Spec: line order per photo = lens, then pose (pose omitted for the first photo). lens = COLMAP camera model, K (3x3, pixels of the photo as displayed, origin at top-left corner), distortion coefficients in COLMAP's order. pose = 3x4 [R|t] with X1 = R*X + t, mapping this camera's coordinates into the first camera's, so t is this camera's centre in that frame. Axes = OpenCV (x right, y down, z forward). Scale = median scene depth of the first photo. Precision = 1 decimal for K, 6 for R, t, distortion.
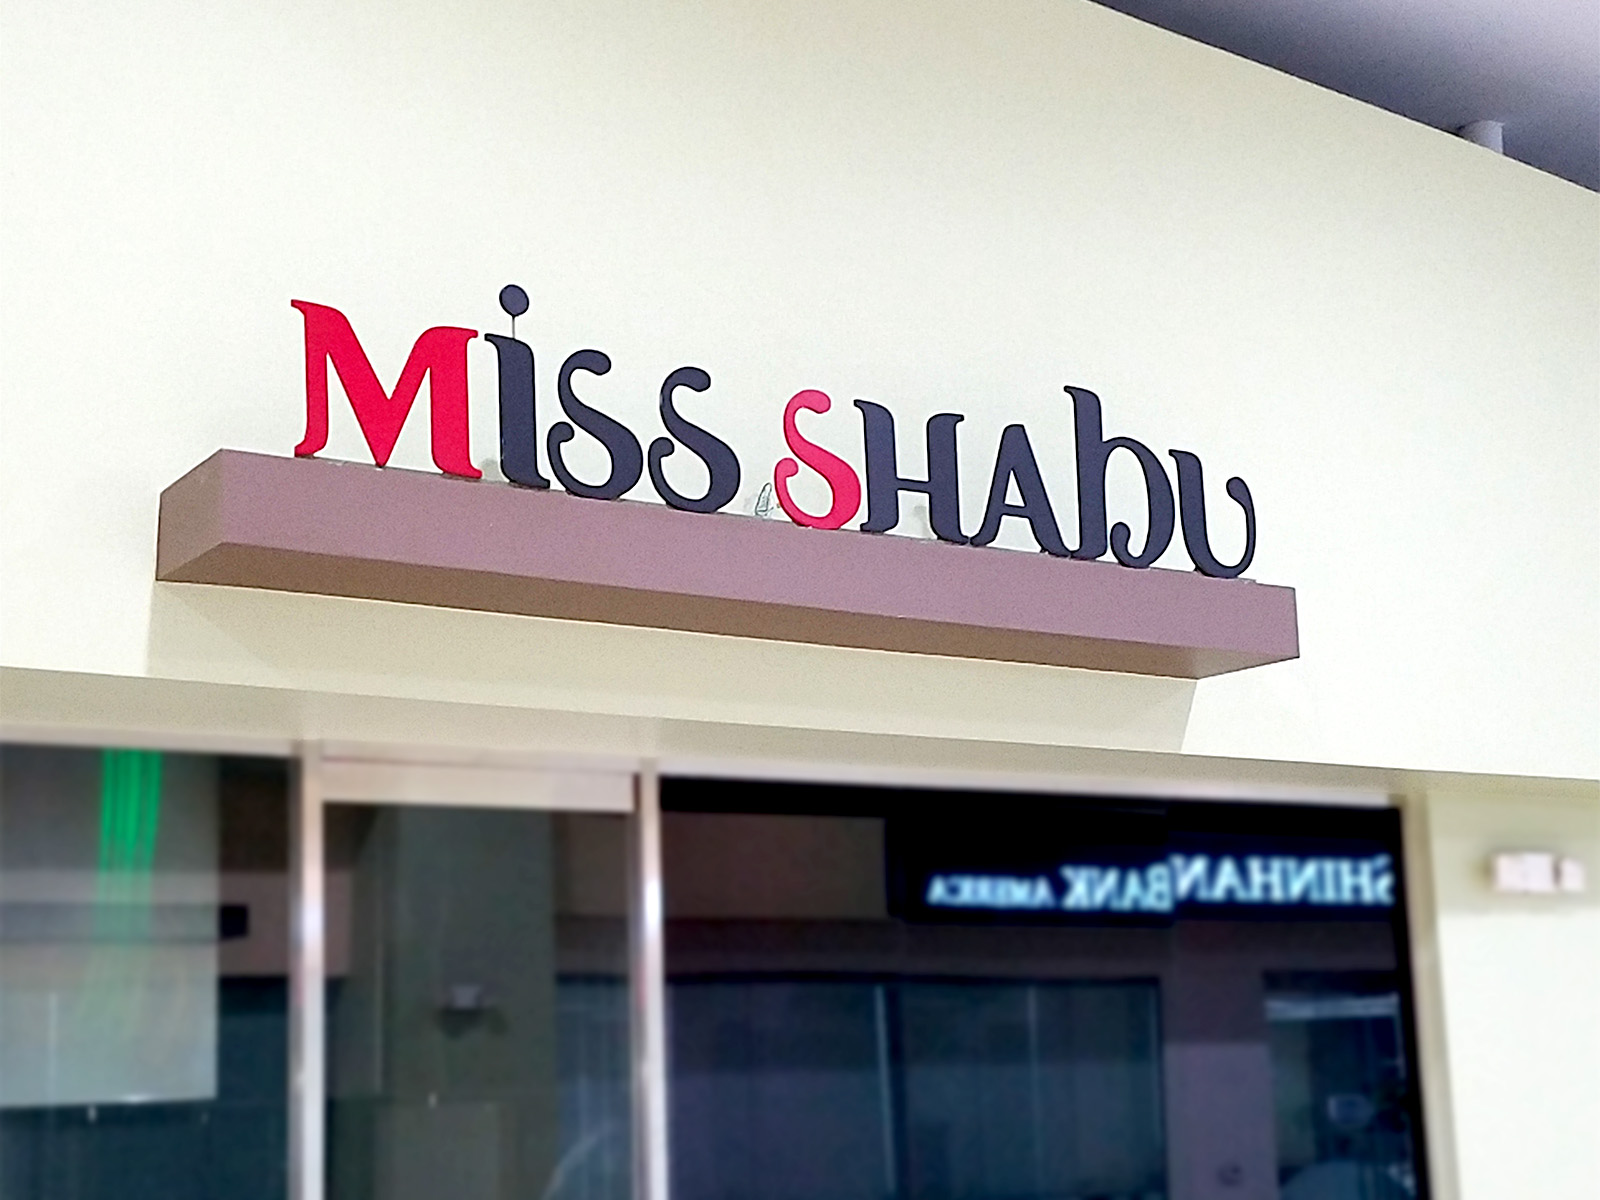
lens RADIAL K [[2537.1, 0, 800.0], [0, 2537.1, 600.0], [0, 0, 1]] dist [0.013975, -0.034205]
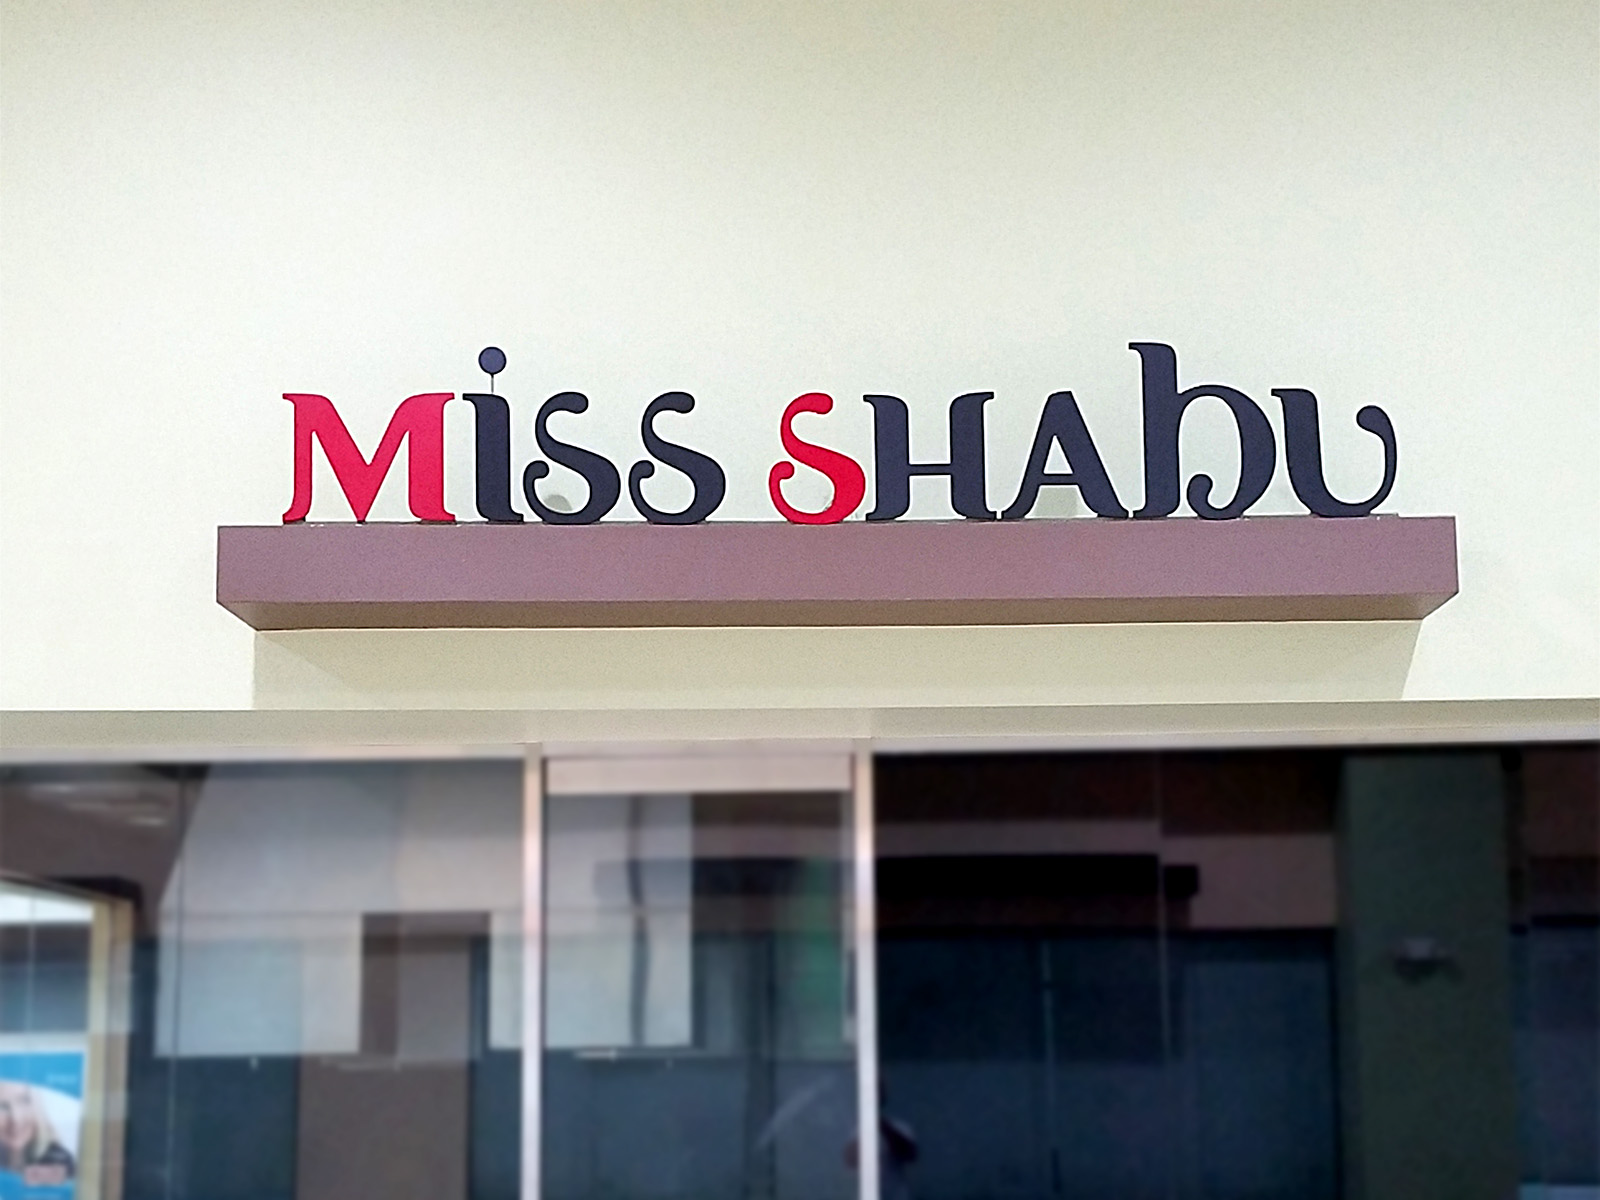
lens RADIAL K [[2537.1, 0, 800.0], [0, 2537.1, 600.0], [0, 0, 1]] dist [0.013975, -0.034205]
pose [[0.825119, -0.083155, -0.558806, 0.585375], [0.095702, 0.995387, -0.006811, 0.009983], [0.556794, -0.047859, 0.829271, 0.112266]]
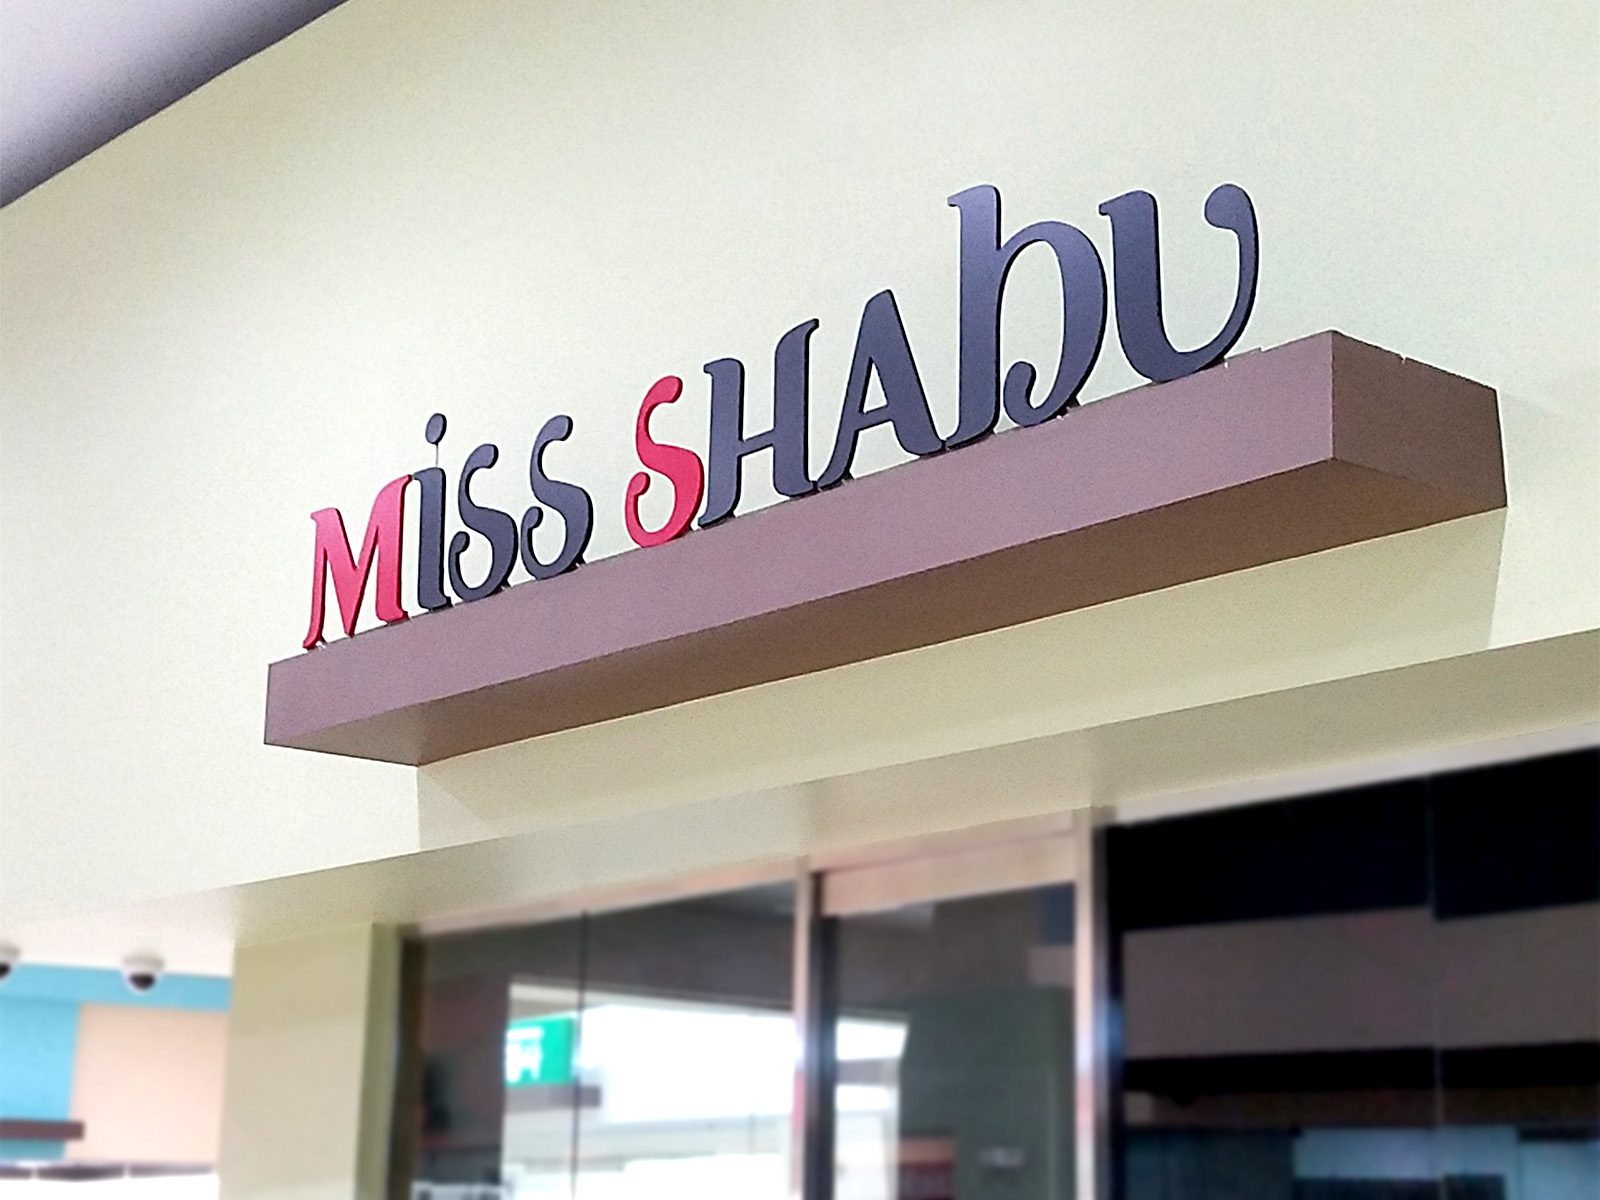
lens RADIAL K [[2537.1, 0, 800.0], [0, 2537.1, 600.0], [0, 0, 1]] dist [0.013975, -0.034205]
pose [[0.089351, -0.212878, -0.972985, 0.791899], [0.175581, 0.964959, -0.194998, 0.154090], [0.980402, -0.153414, 0.123598, 0.928630]]
